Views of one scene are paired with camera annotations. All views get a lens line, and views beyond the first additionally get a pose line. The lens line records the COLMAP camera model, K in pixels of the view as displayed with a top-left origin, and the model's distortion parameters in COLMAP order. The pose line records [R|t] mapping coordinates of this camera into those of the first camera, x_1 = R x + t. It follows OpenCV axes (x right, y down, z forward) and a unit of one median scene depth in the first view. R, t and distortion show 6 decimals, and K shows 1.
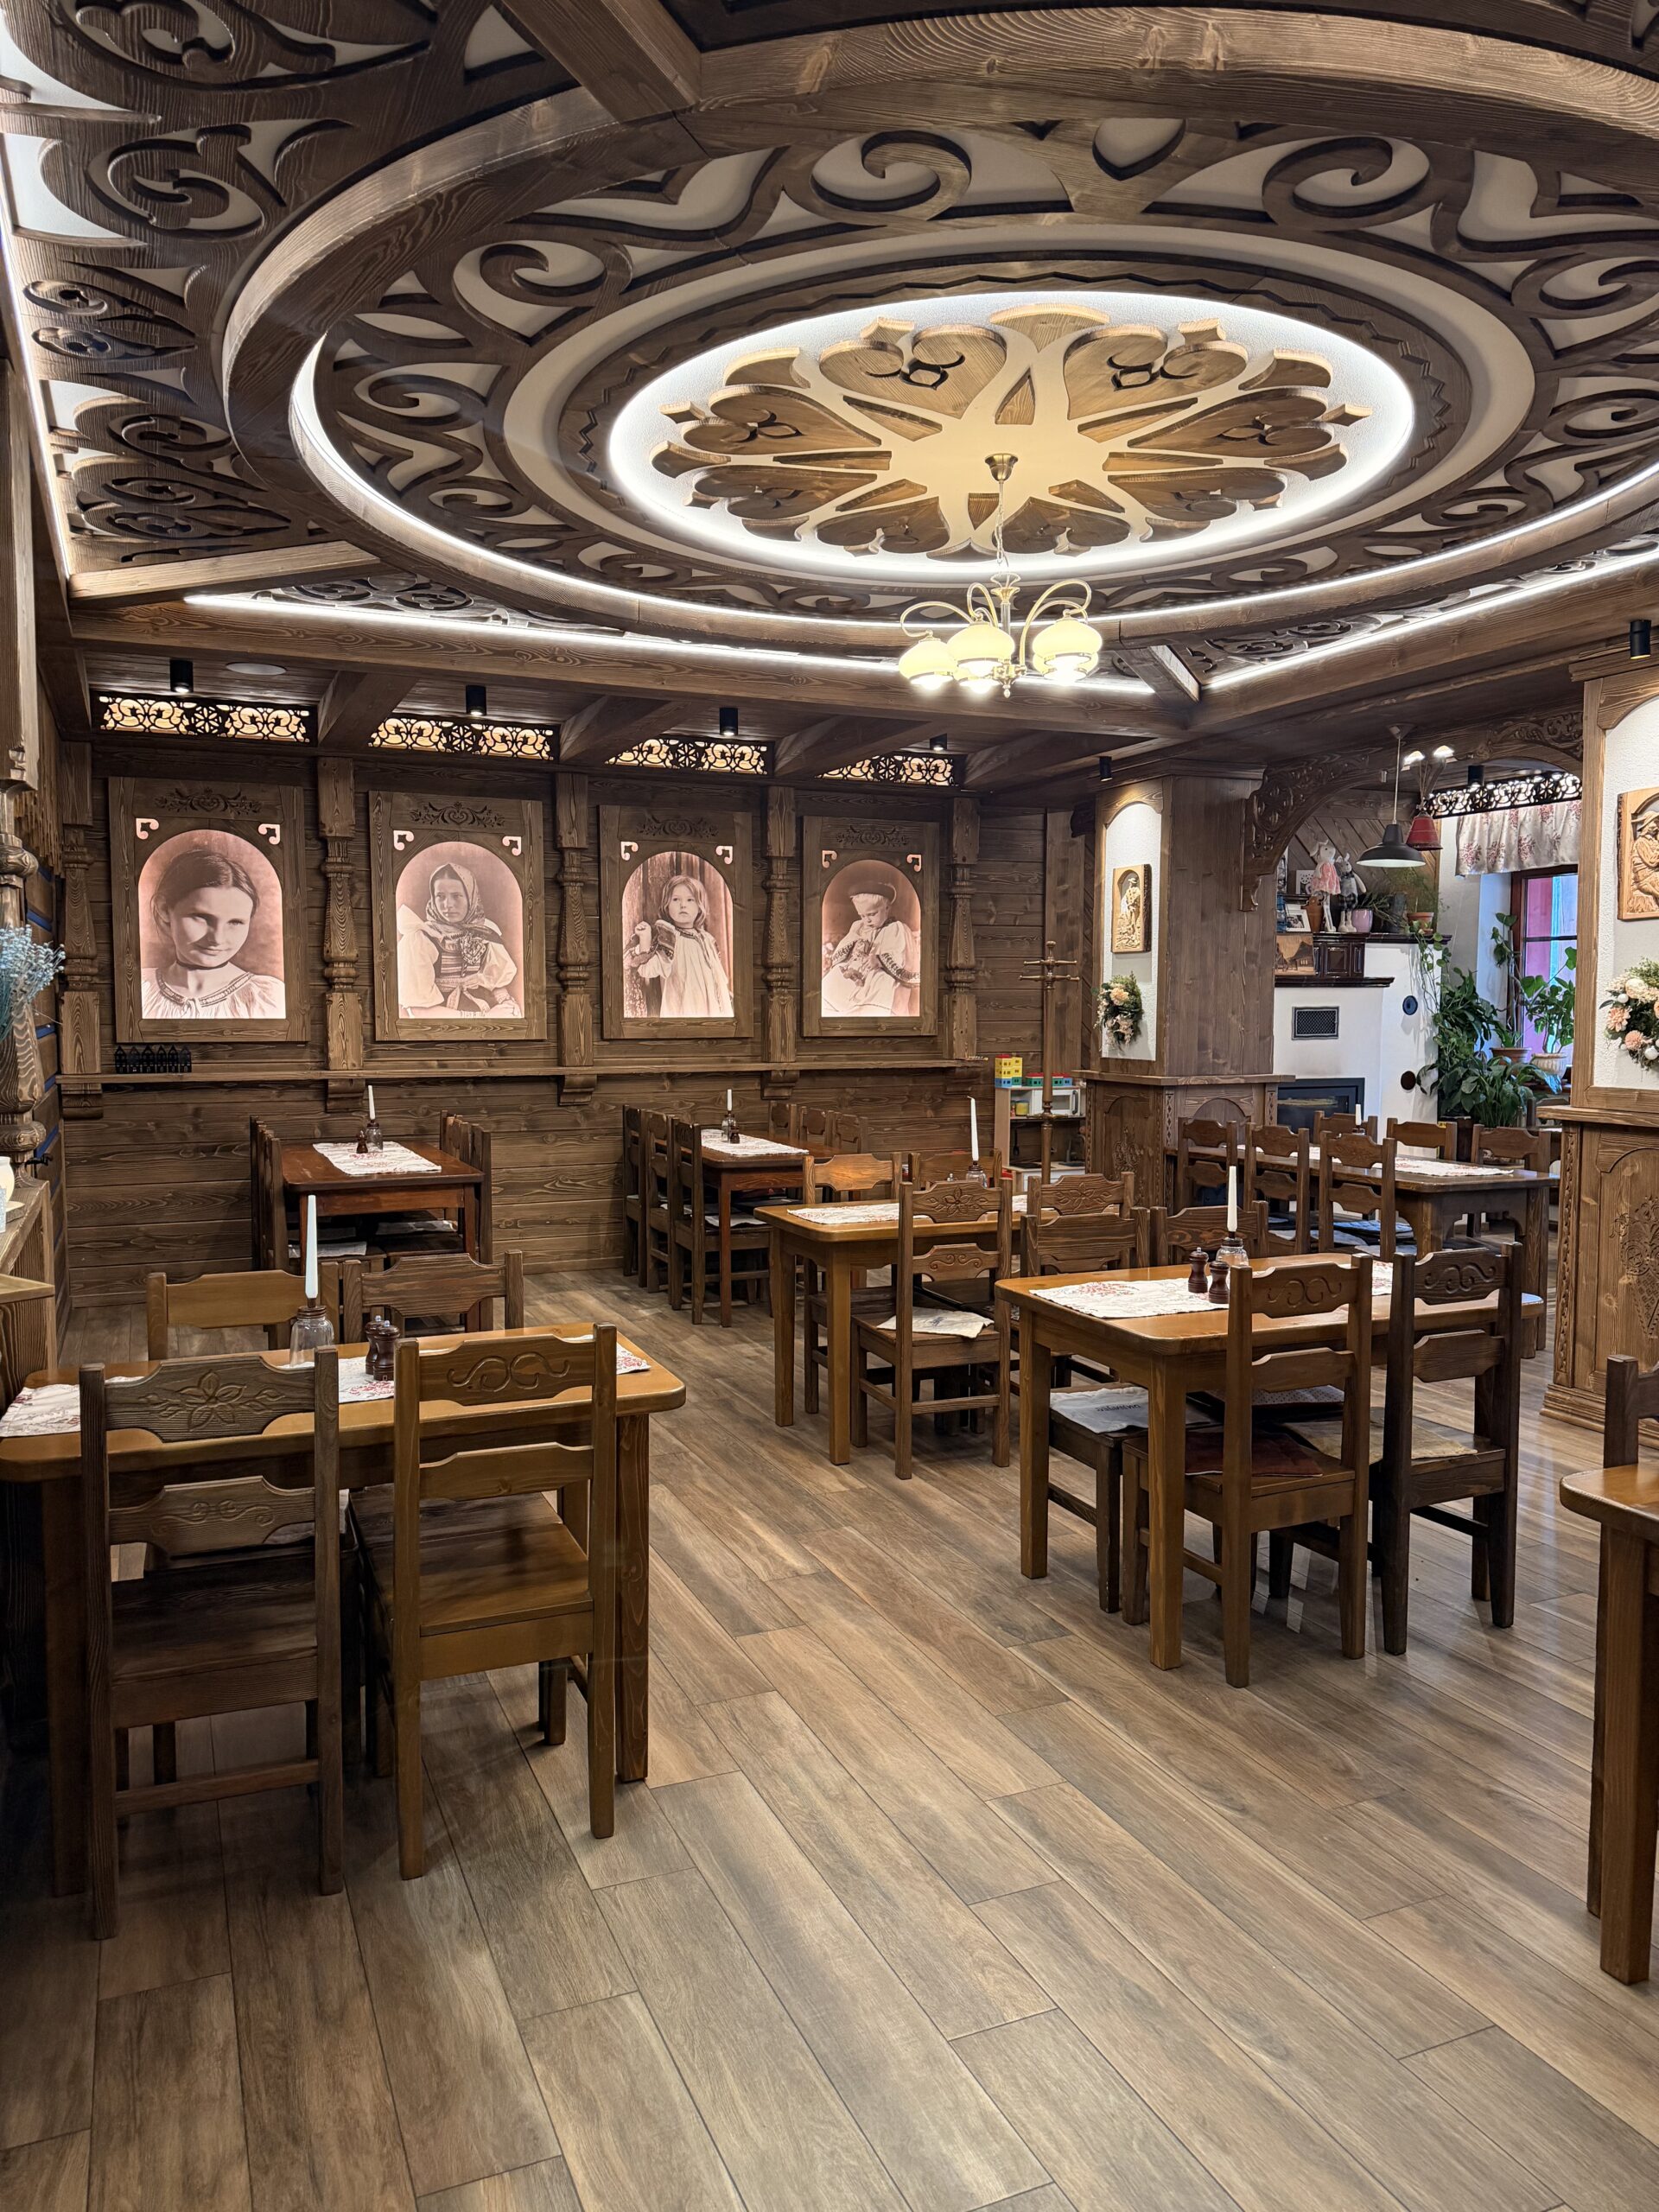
lens RADIAL K [[1533.3, 0, 797.5], [0, 1533.3, 1109.6], [0, 0, 1]] dist [0.134414, -0.142109]
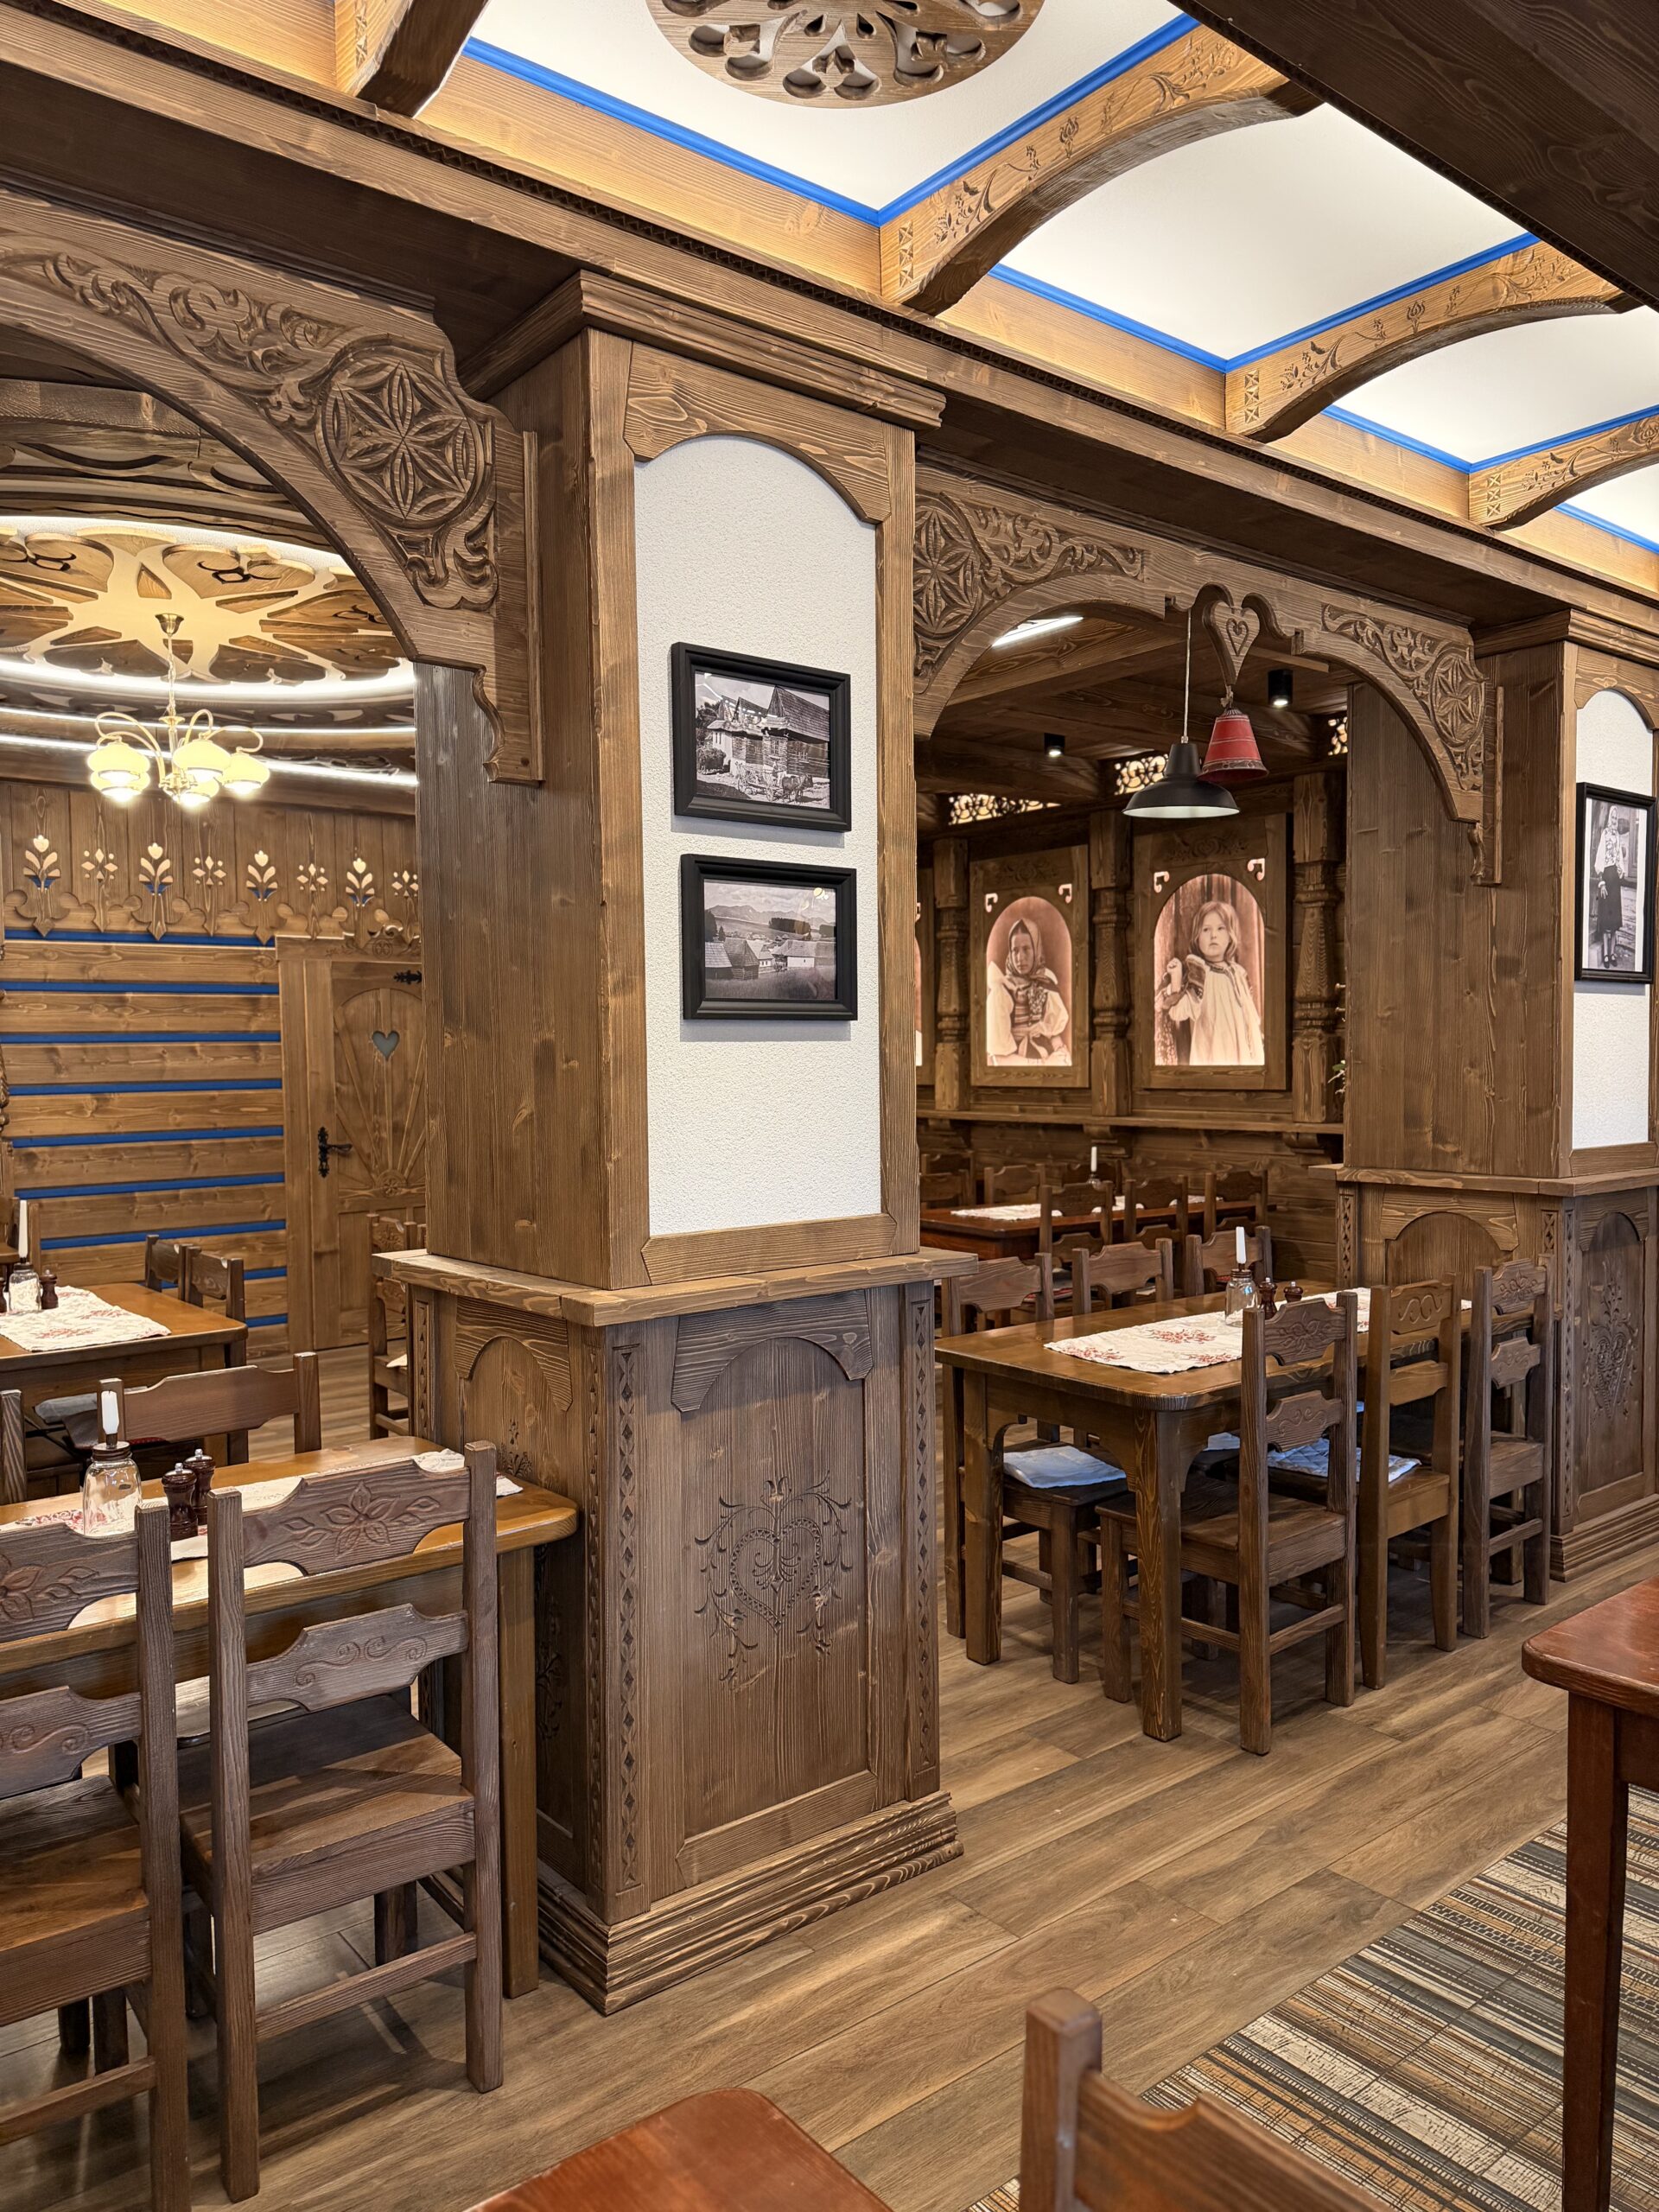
lens RADIAL K [[1533.3, 0, 797.5], [0, 1533.3, 1109.6], [0, 0, 1]] dist [0.134414, -0.142109]
pose [[0.248413, 0.034148, -0.968052, 0.722716], [-0.059427, 0.998033, 0.019956, -0.039647], [0.966830, 0.052571, 0.249954, 0.572526]]
